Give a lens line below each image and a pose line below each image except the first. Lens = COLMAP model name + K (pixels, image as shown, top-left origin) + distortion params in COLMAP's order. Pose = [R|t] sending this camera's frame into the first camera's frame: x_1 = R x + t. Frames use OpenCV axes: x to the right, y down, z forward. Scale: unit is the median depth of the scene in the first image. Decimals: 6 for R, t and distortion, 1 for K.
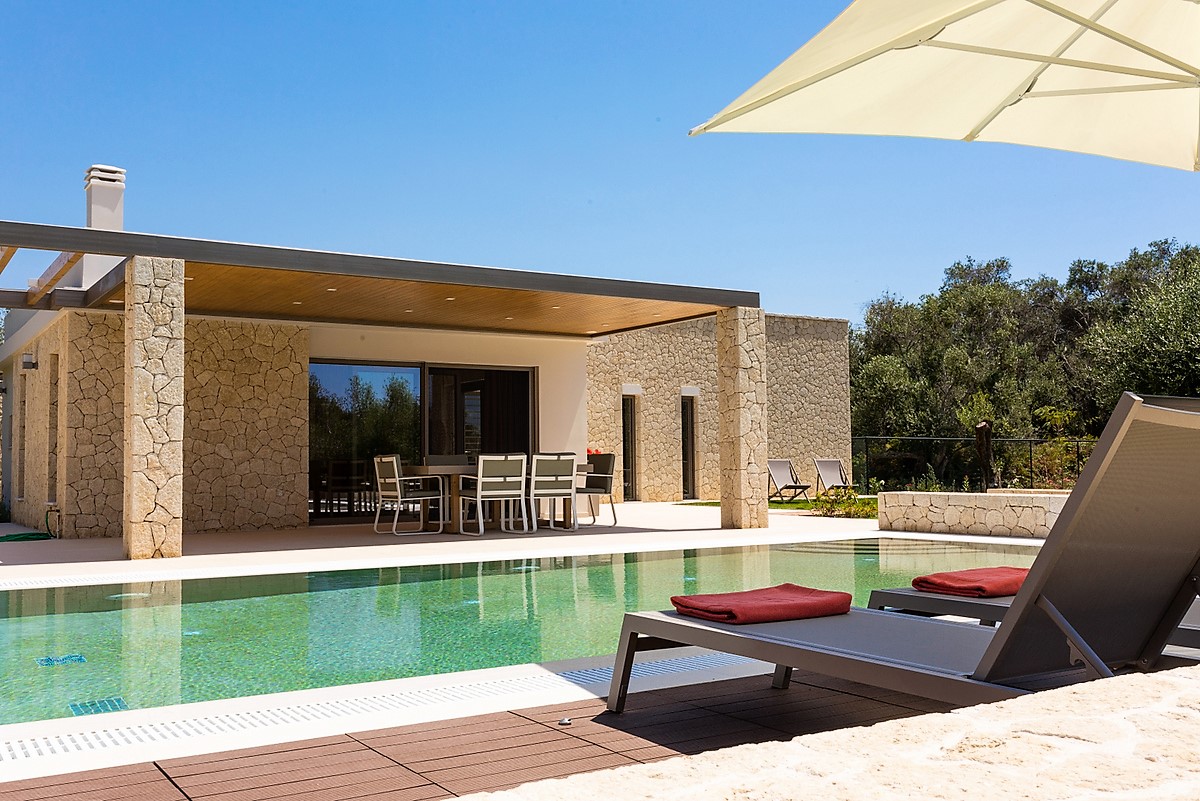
lens RADIAL K [[1128.1, 0, 598.8], [0, 1128.1, 400.5], [0, 0, 1]] dist [0.004636, 0.000000]
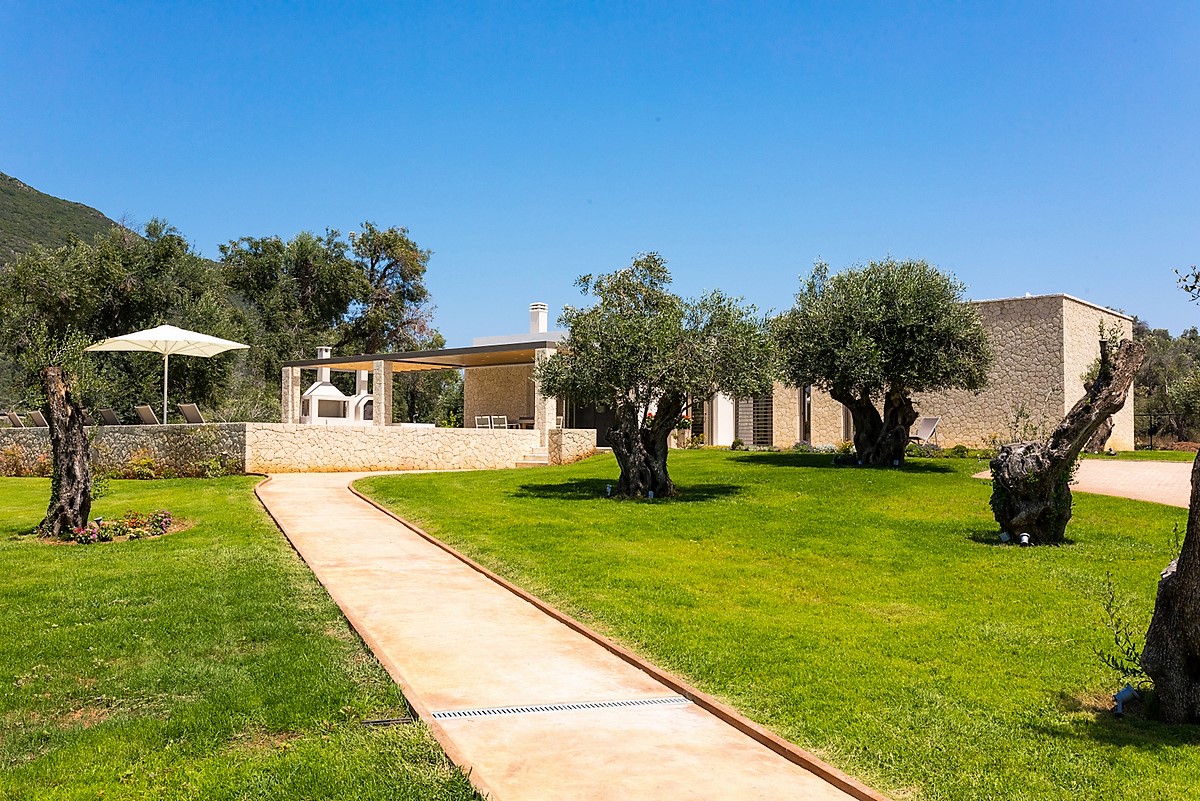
lens RADIAL K [[1128.1, 0, 598.3], [0, 1128.1, 401.7], [0, 0, 1]] dist [0.004636, 0.000000]
pose [[0.313808, -0.030706, -0.948990, 2.213486], [0.047459, 0.998735, -0.016623, 0.063596], [0.948300, -0.039822, 0.314868, 0.387480]]
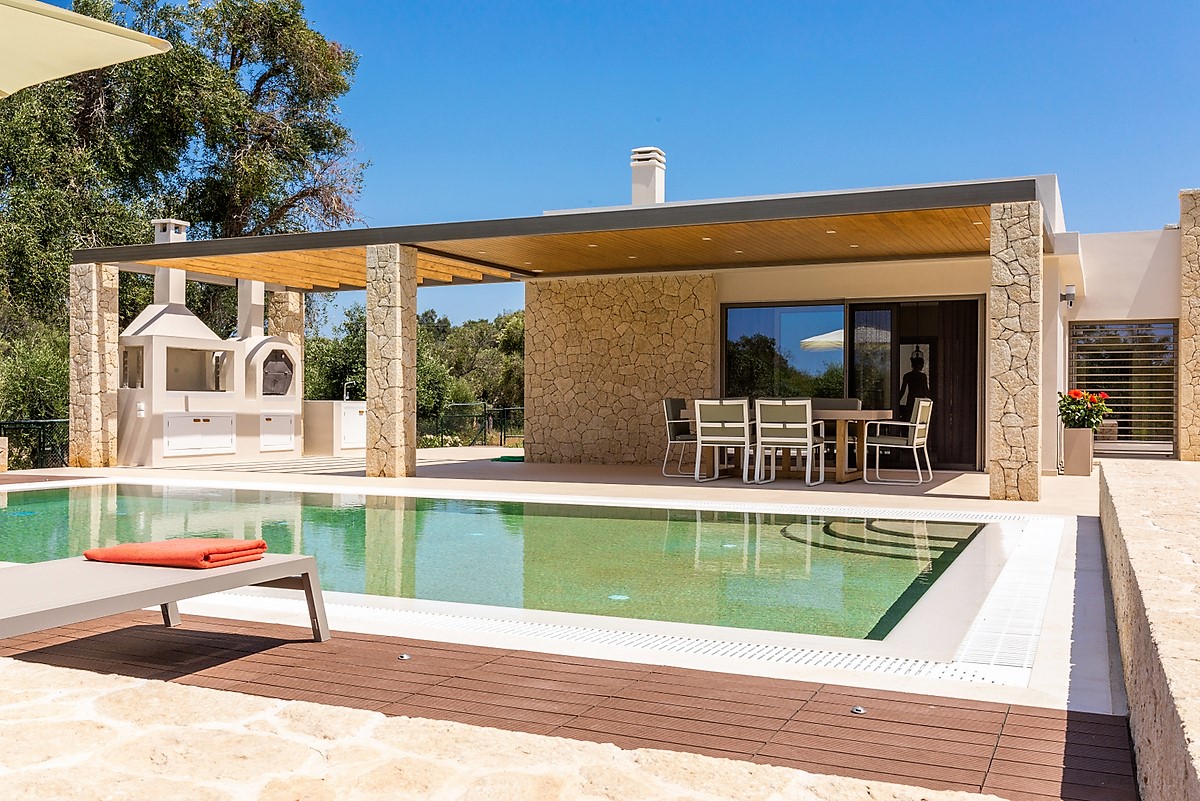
lens RADIAL K [[1128.1, 0, 603.3], [0, 1128.1, 400.5], [0, 0, 1]] dist [0.004636, 0.000000]
pose [[0.550020, 0.010296, -0.835088, 0.585605], [0.038156, 0.998570, 0.037443, 0.008790], [0.834280, -0.052459, 0.548840, 0.352736]]
